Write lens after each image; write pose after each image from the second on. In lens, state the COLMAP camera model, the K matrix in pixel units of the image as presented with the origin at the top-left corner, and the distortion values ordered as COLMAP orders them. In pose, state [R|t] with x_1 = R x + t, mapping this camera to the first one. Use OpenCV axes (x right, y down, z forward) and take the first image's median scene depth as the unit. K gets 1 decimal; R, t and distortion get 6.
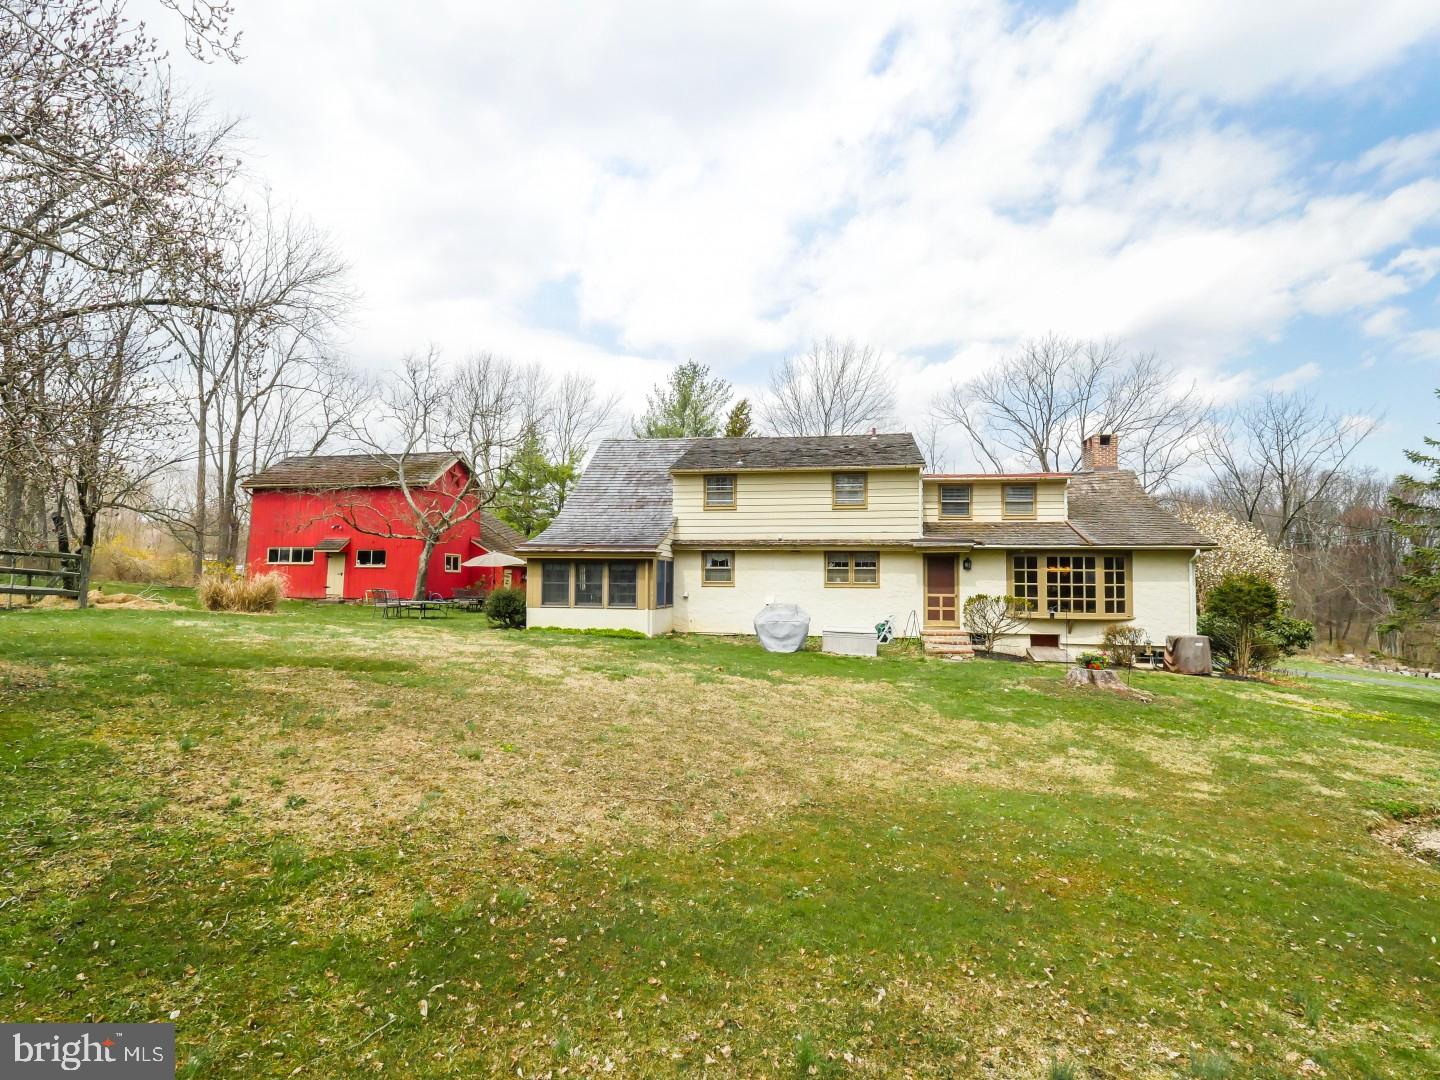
lens RADIAL K [[711.9, 0, 720.0], [0, 711.9, 540.0], [0, 0, 1]] dist [0.001616, 0.000706]
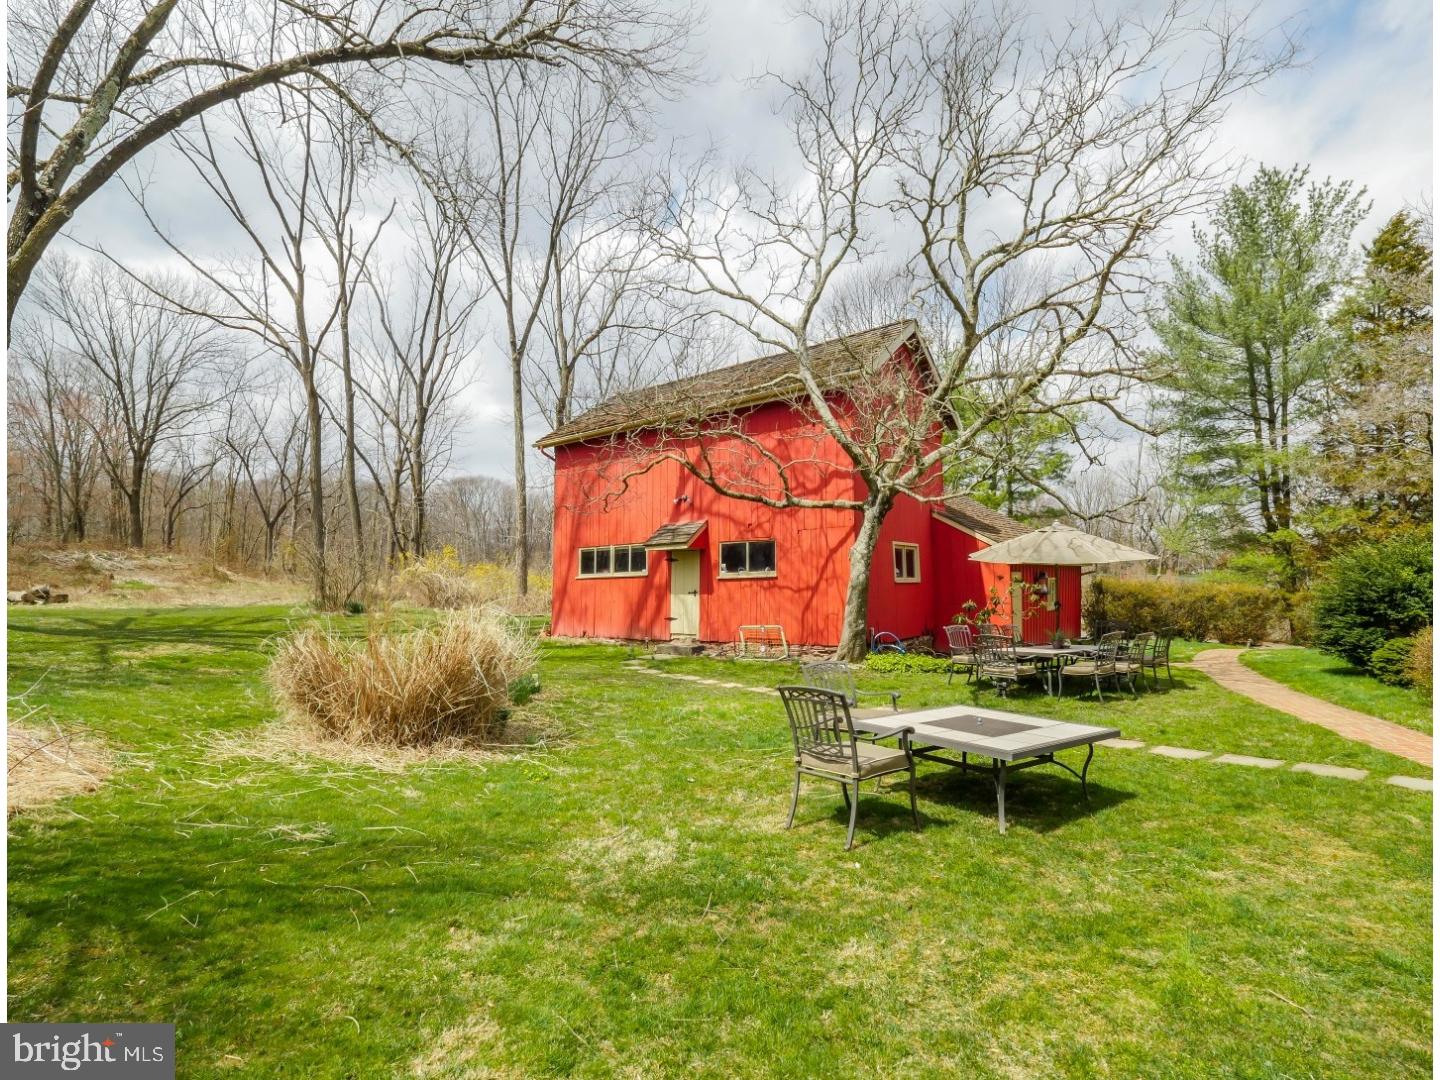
lens RADIAL K [[711.9, 0, 720.0], [0, 711.9, 540.0], [0, 0, 1]] dist [0.001616, 0.000706]
pose [[0.889105, -0.053837, -0.454526, -0.281233], [0.053680, 0.998470, -0.013262, 0.017929], [0.454544, -0.012608, 0.890635, 0.553549]]
